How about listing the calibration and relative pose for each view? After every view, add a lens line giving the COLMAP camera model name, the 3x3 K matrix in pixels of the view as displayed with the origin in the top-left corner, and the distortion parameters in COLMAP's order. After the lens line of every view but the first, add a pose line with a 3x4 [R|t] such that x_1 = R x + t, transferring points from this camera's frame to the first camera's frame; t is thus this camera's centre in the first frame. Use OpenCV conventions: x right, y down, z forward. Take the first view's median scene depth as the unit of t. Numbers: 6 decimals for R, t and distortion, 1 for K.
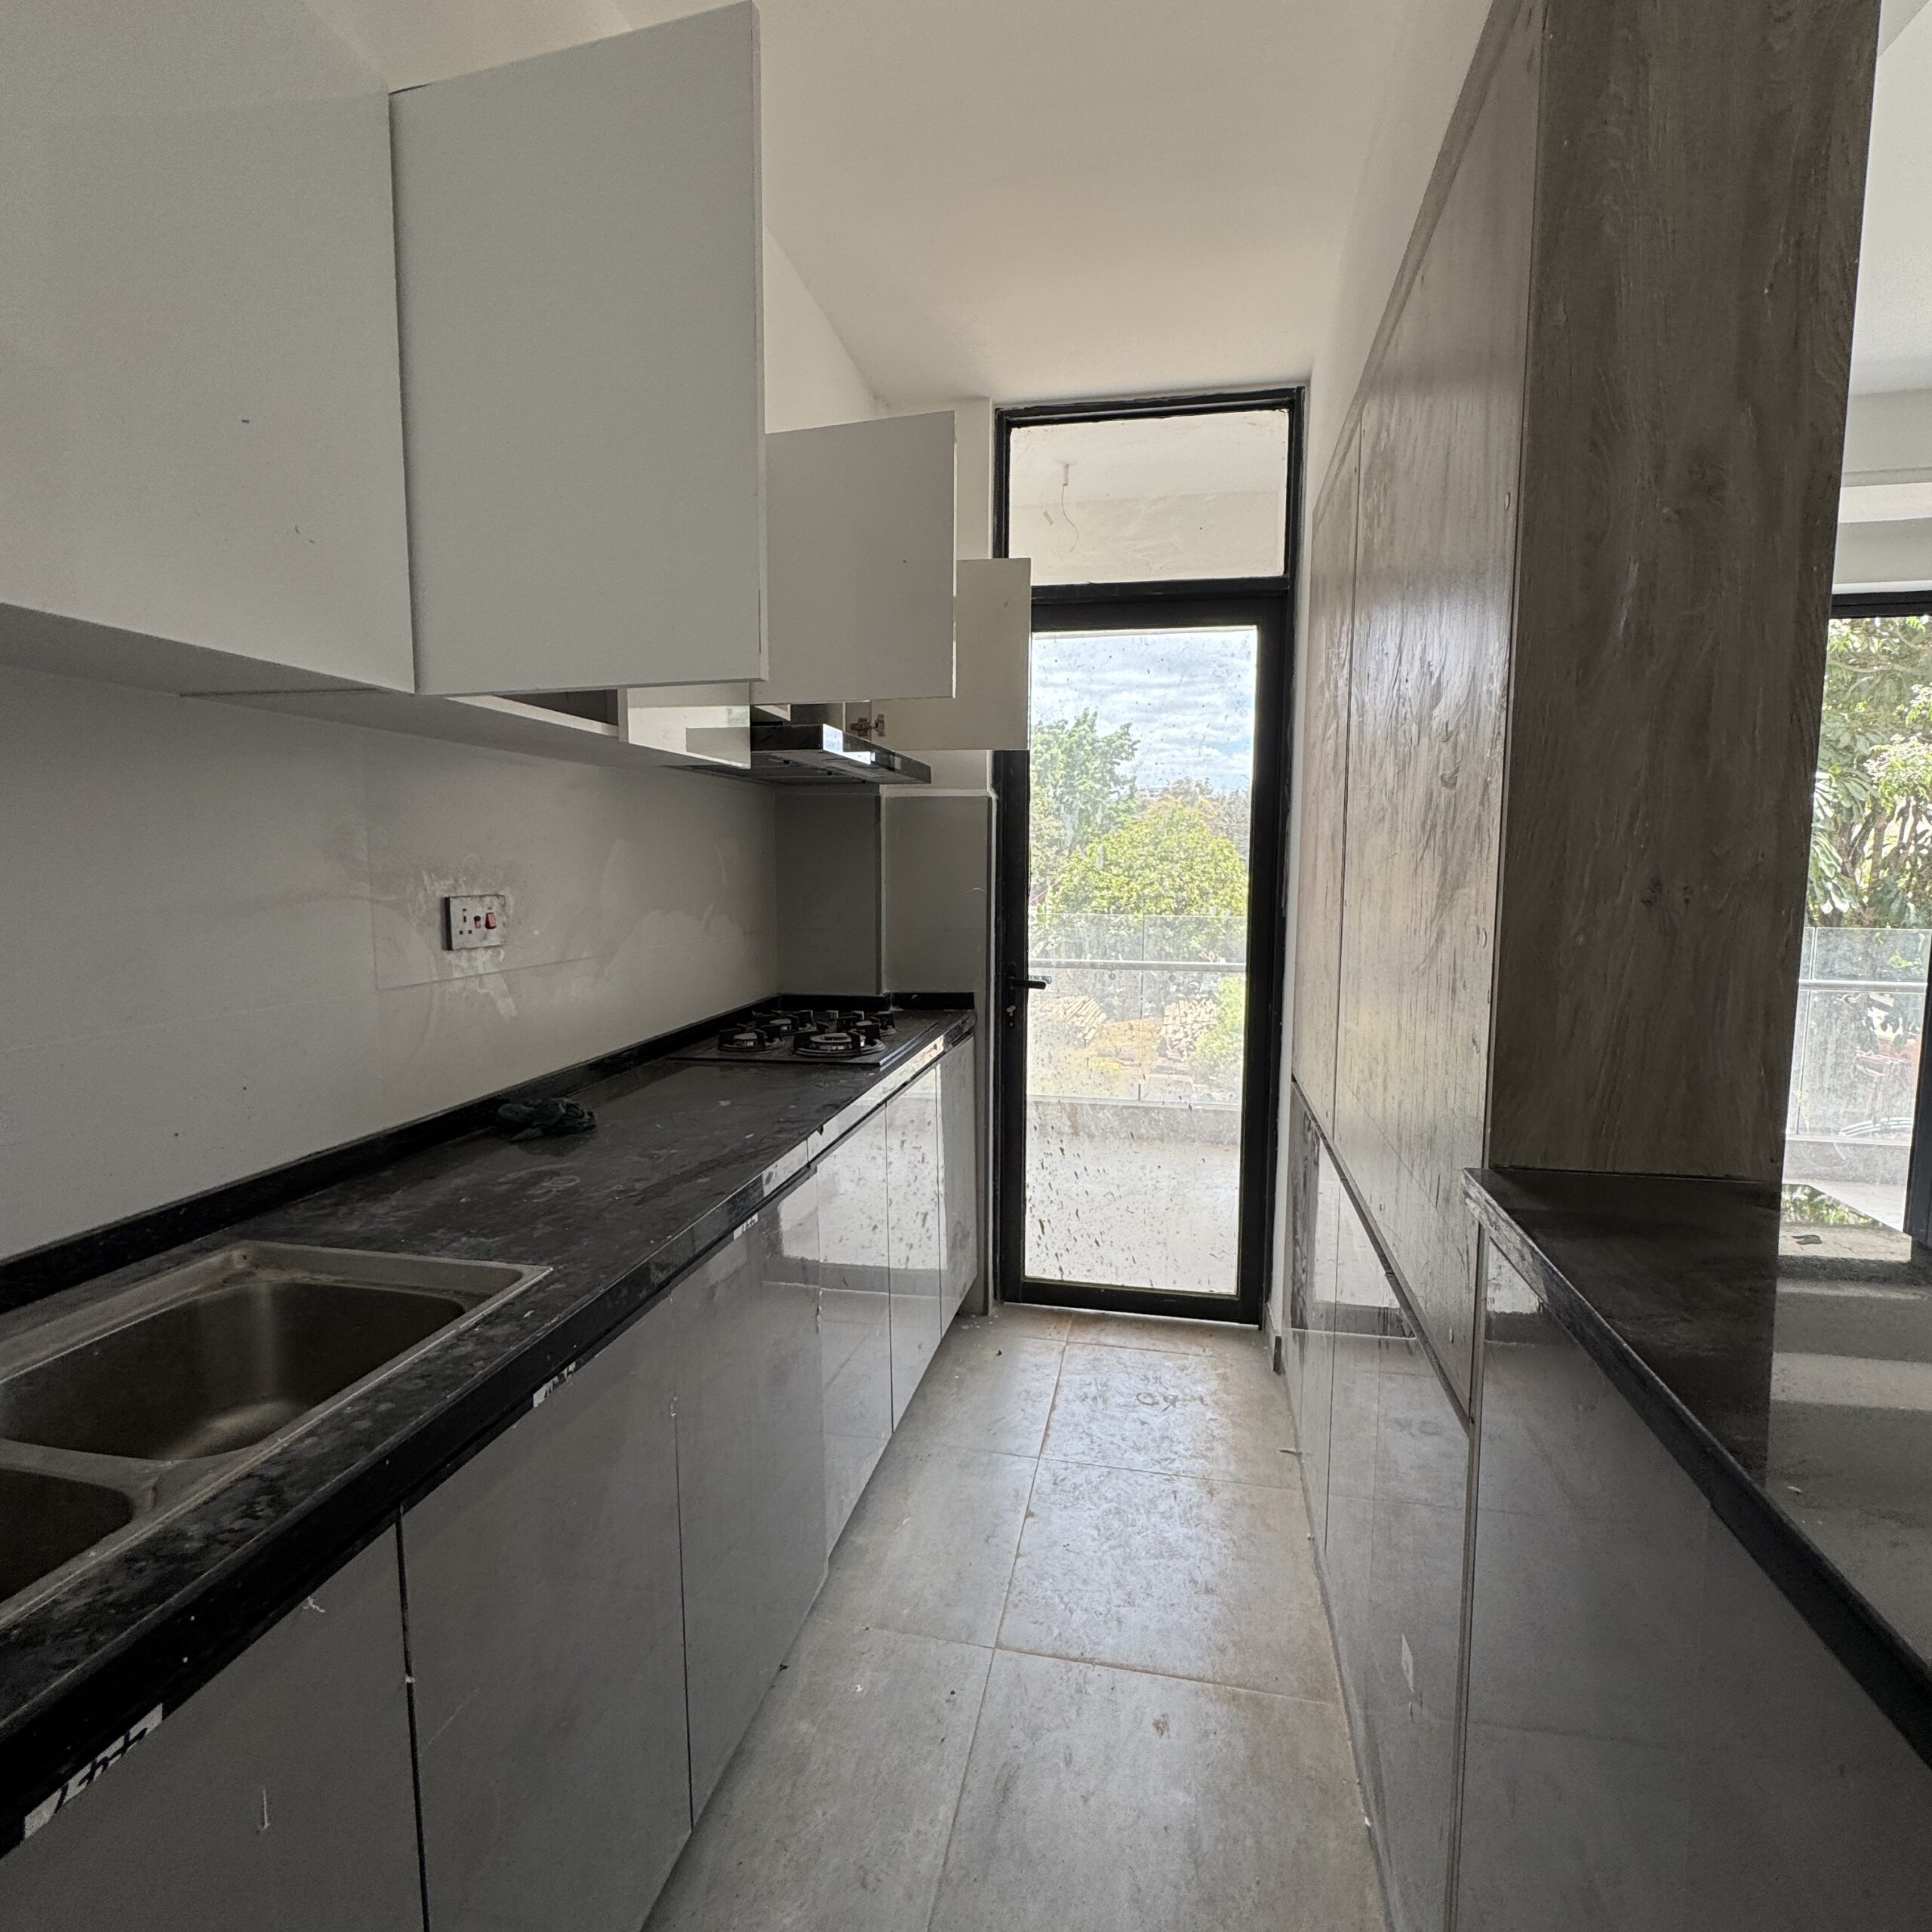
lens RADIAL K [[1019.4, 0, 972.5], [0, 1019.4, 968.8], [0, 0, 1]] dist [-0.005909, -0.000959]
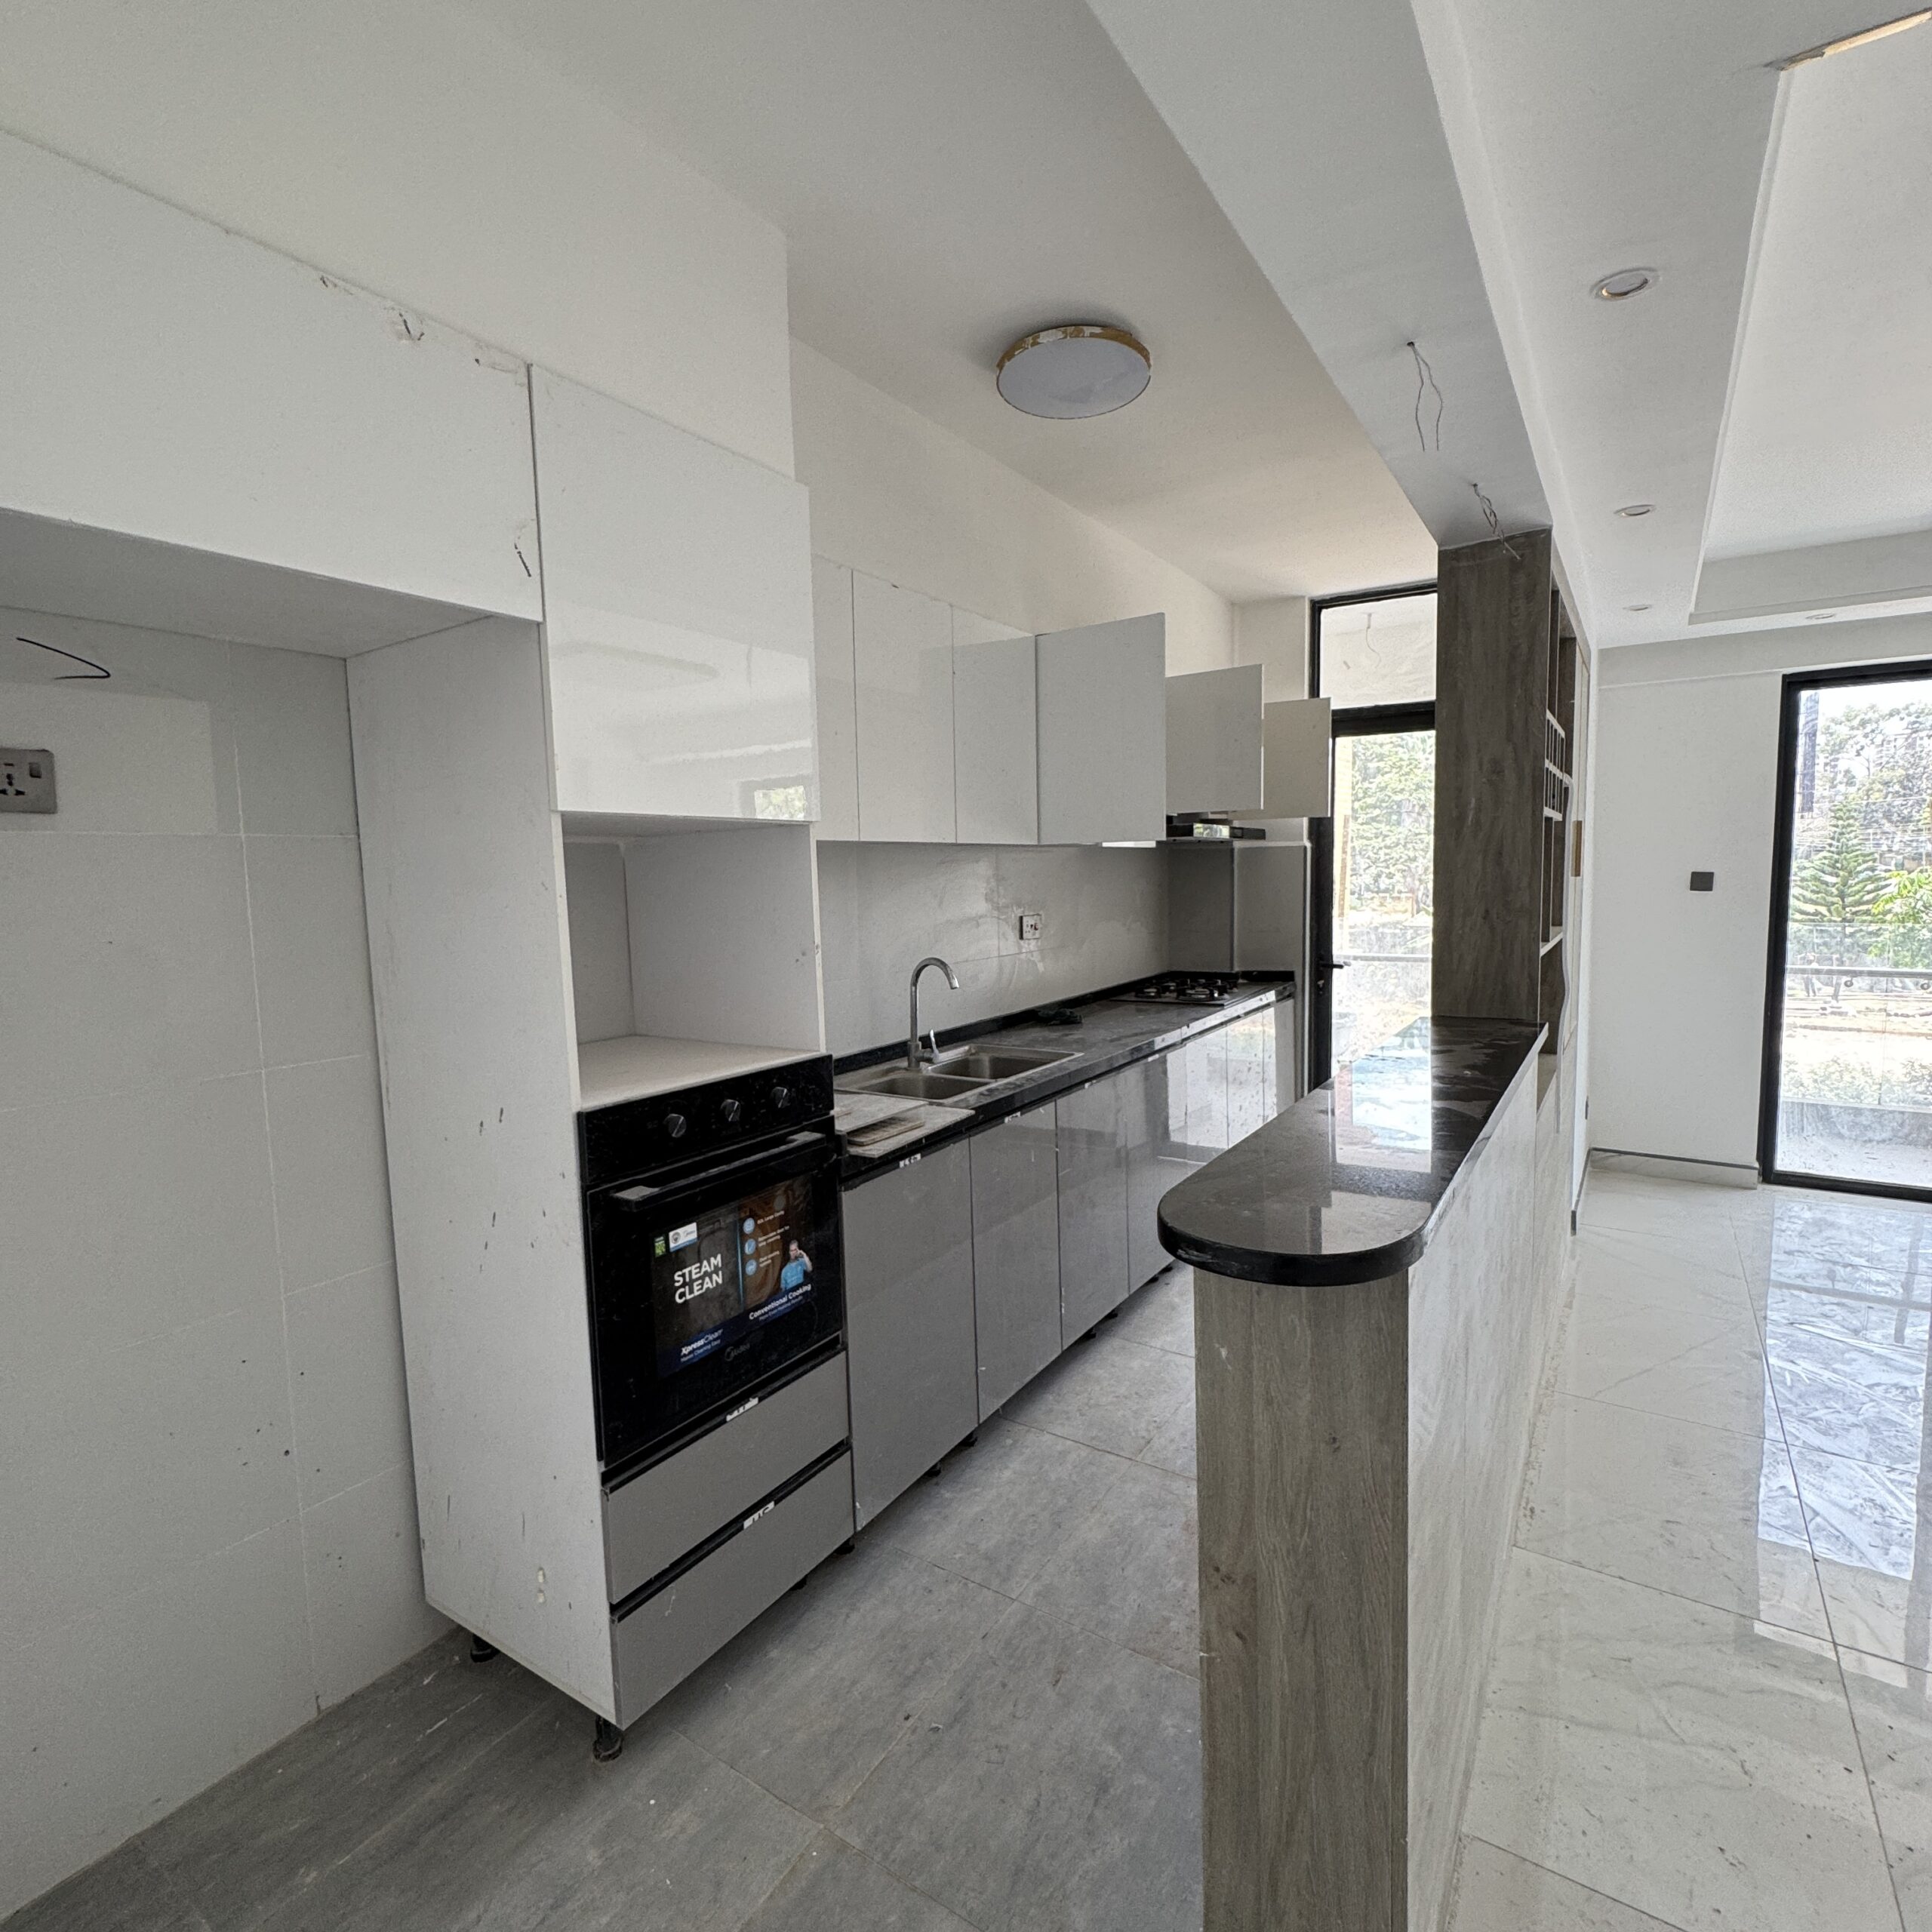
lens RADIAL K [[1019.4, 0, 964.1], [0, 1019.4, 968.0], [0, 0, 1]] dist [-0.005909, -0.000959]
pose [[0.925778, 0.010714, -0.377917, 0.175606], [-0.012309, 0.999923, -0.001804, 0.040330], [0.377868, 0.006322, 0.925838, -0.910334]]
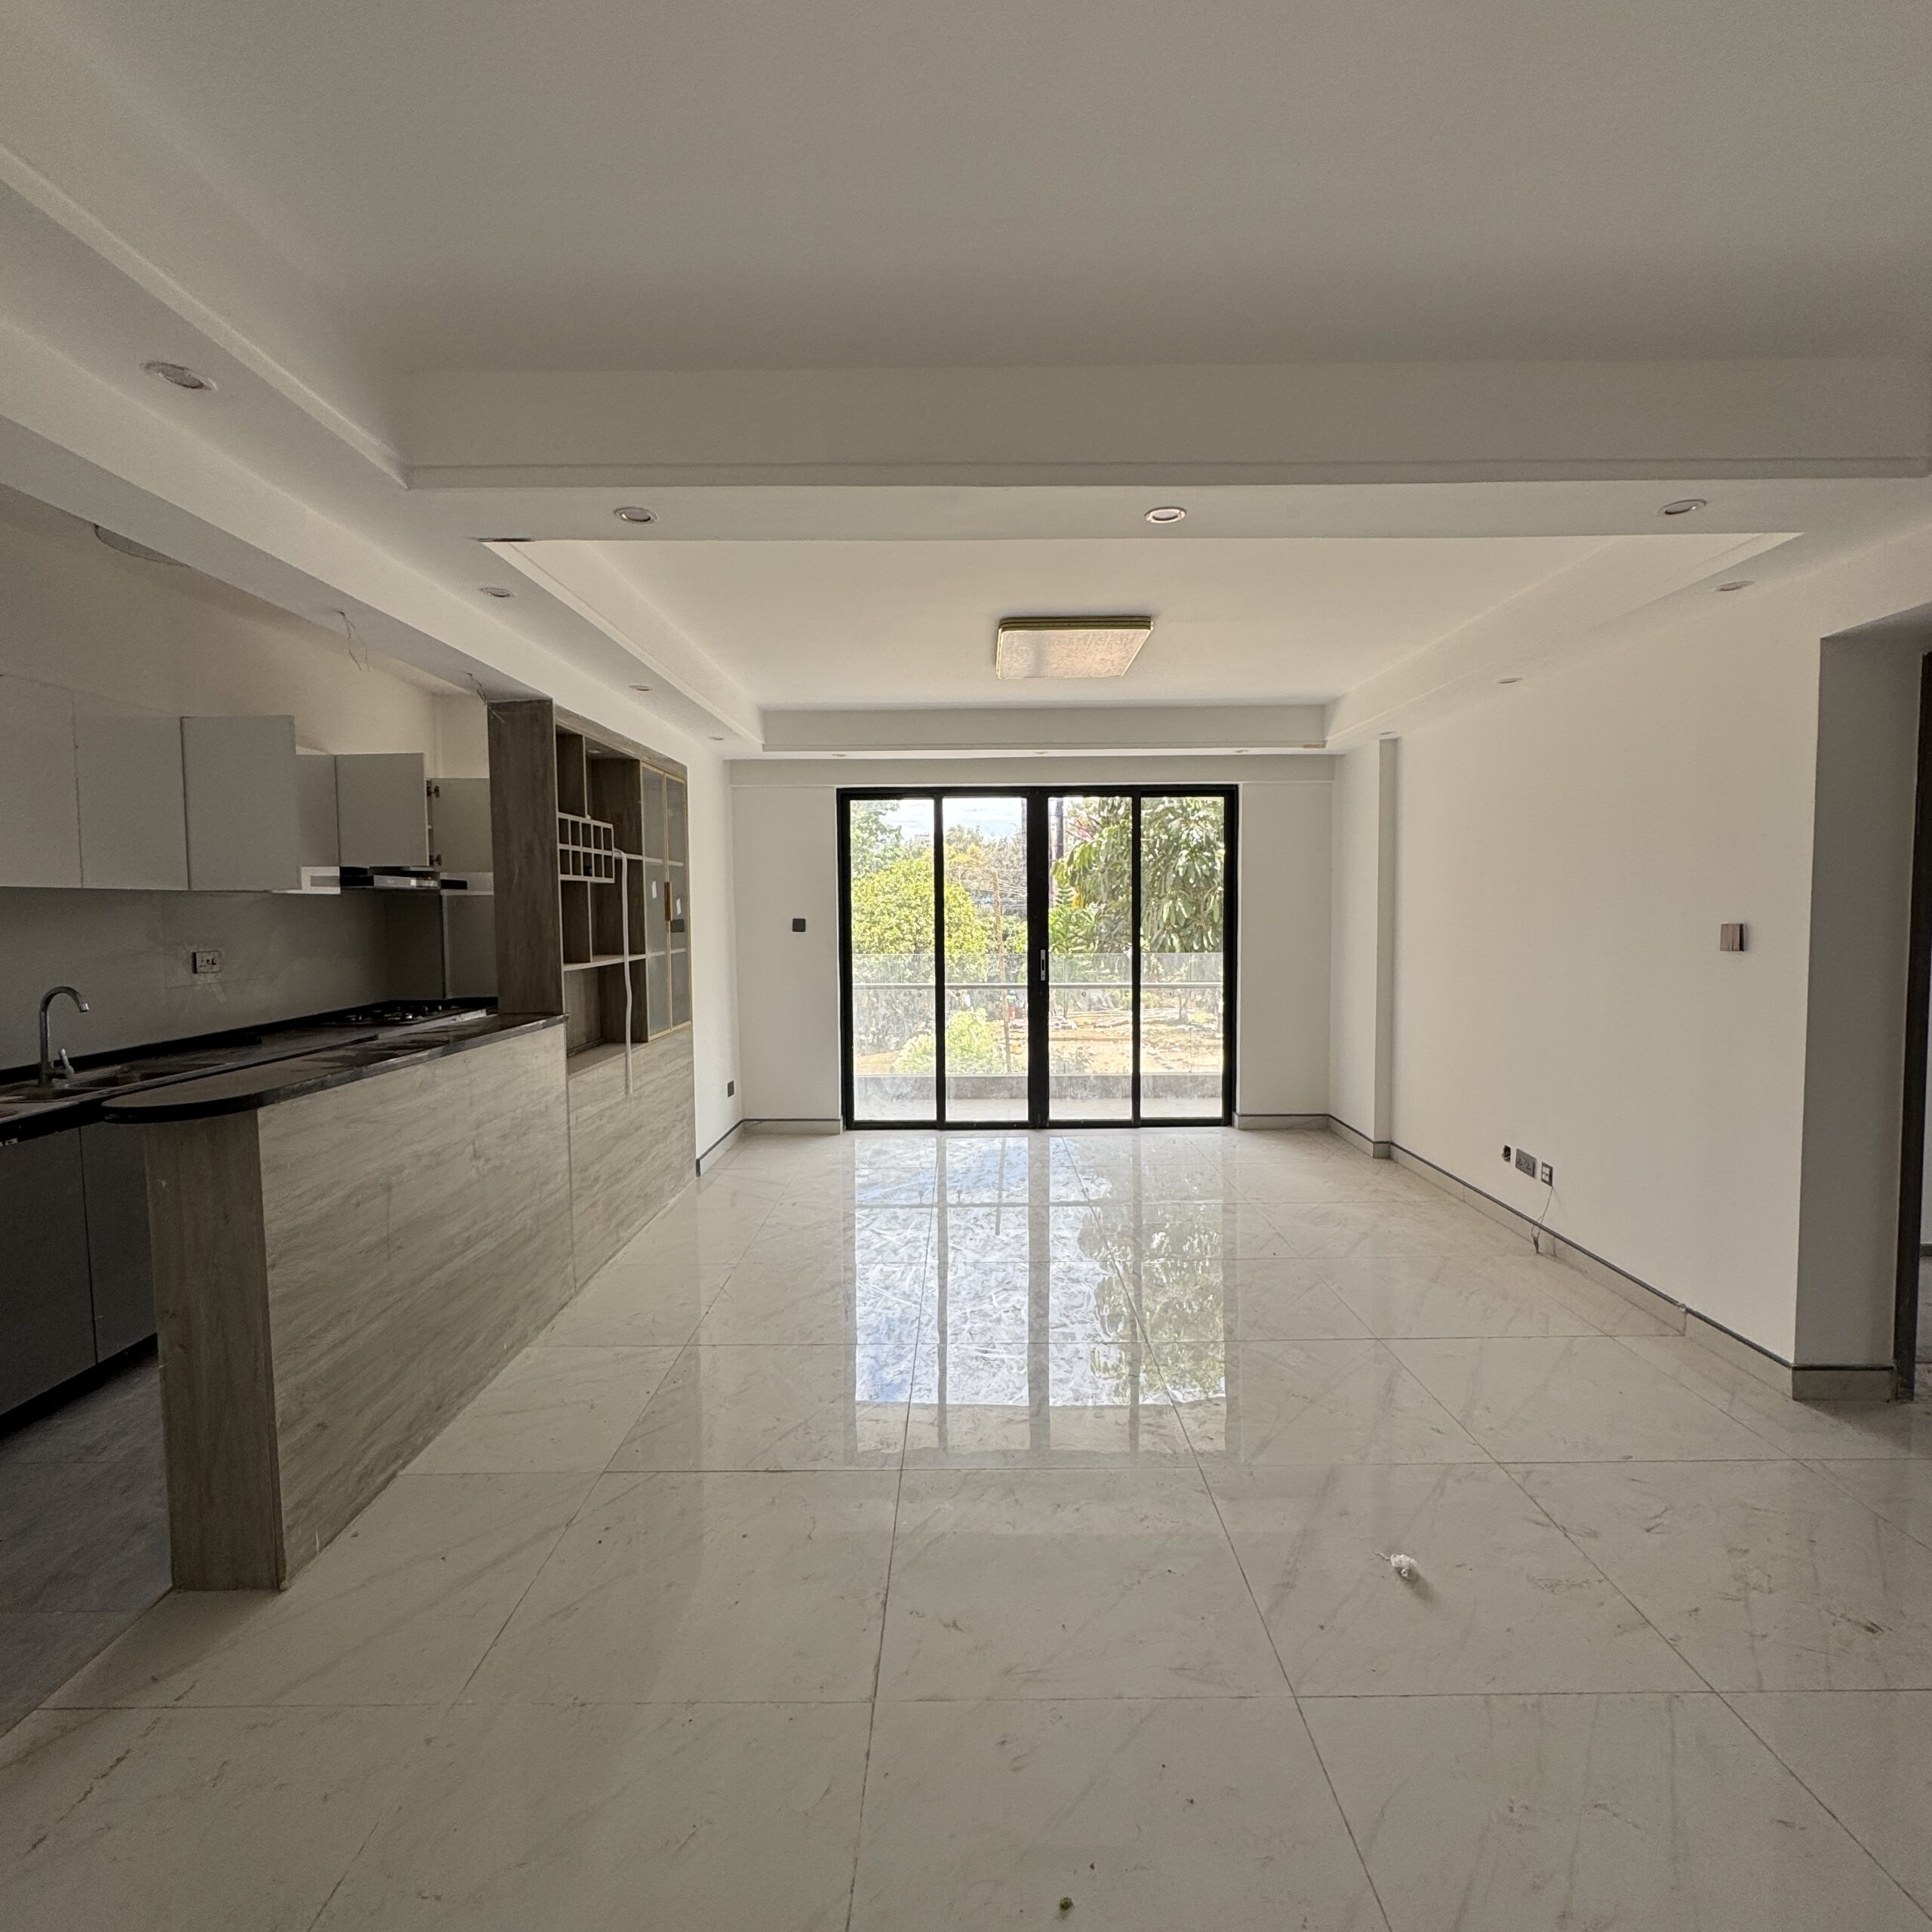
lens RADIAL K [[1019.4, 0, 970.5], [0, 1019.4, 962.8], [0, 0, 1]] dist [-0.005909, -0.000959]
pose [[0.979238, -0.024695, 0.201206, 0.696783], [0.034585, 0.998353, -0.045783, 0.111265], [-0.199744, 0.051791, 0.978478, -1.496143]]
